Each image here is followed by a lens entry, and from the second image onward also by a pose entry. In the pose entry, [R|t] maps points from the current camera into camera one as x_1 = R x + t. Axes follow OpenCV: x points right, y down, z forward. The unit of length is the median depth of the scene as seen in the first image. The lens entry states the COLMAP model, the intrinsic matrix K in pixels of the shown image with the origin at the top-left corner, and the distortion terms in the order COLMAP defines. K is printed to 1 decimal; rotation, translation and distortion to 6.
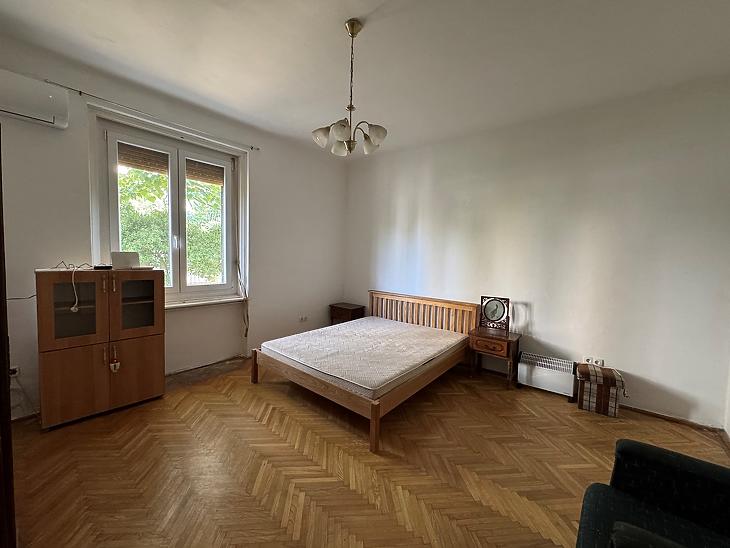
lens RADIAL K [[293.4, 0, 365.0], [0, 293.4, 274.0], [0, 0, 1]] dist [-0.000505, 0.000098]
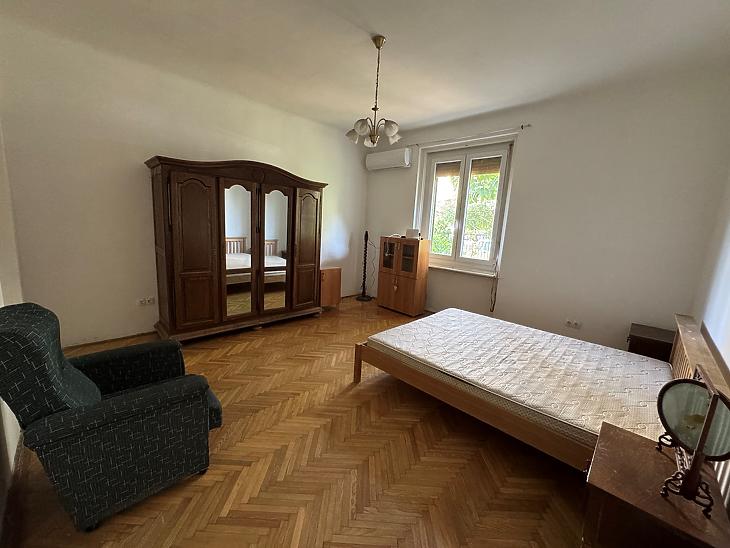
lens RADIAL K [[293.4, 0, 365.0], [0, 293.4, 274.0], [0, 0, 1]] dist [-0.000505, 0.000098]
pose [[-0.083970, 0.138960, -0.986732, 0.811131], [-0.127104, 0.980646, 0.148920, -0.029145], [0.988329, 0.137922, -0.064682, 0.700367]]
